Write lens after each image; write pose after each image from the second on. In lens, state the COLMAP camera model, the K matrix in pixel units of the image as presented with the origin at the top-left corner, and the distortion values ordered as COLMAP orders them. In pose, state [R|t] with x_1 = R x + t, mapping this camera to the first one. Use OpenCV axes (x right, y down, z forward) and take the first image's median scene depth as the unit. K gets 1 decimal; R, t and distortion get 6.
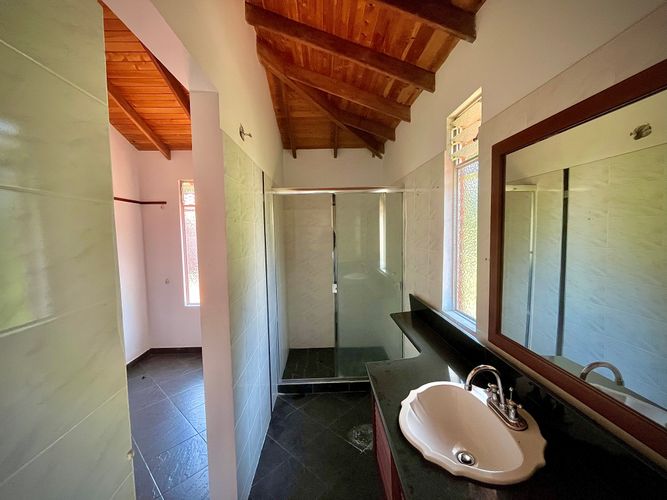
lens RADIAL K [[272.4, 0, 331.6], [0, 272.4, 250.4], [0, 0, 1]] dist [-0.005863, -0.000085]
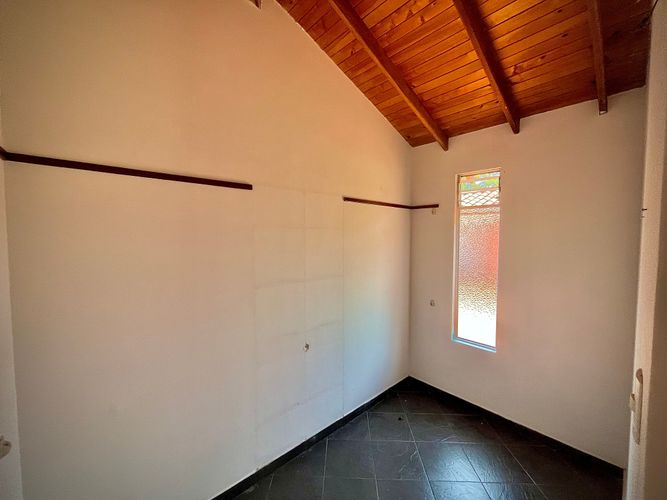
lens RADIAL K [[272.4, 0, 331.0], [0, 272.4, 250.7], [0, 0, 1]] dist [-0.005863, -0.000085]
pose [[0.645521, 0.055990, -0.761687, -0.289632], [-0.062611, 0.997832, 0.020287, -0.059187], [0.761172, 0.034594, 0.647627, 0.364238]]
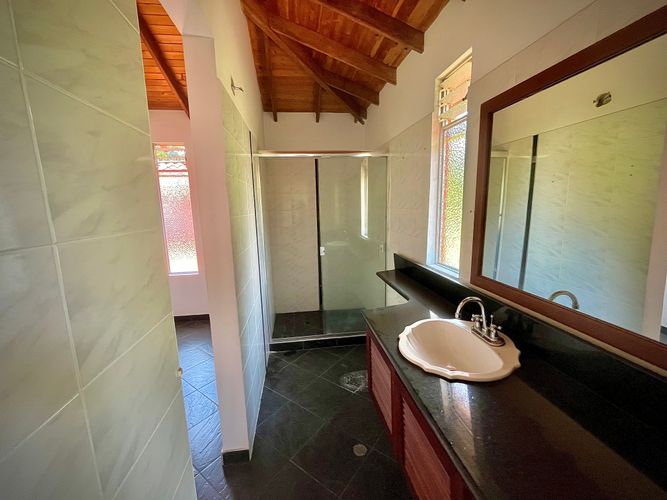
lens RADIAL K [[272.4, 0, 330.7], [0, 272.4, 252.2], [0, 0, 1]] dist [-0.005863, -0.000085]
pose [[0.994685, -0.021007, 0.100795, -0.069632], [0.011295, 0.995320, 0.095971, 0.050111], [-0.102340, -0.094322, 0.990268, -0.035642]]
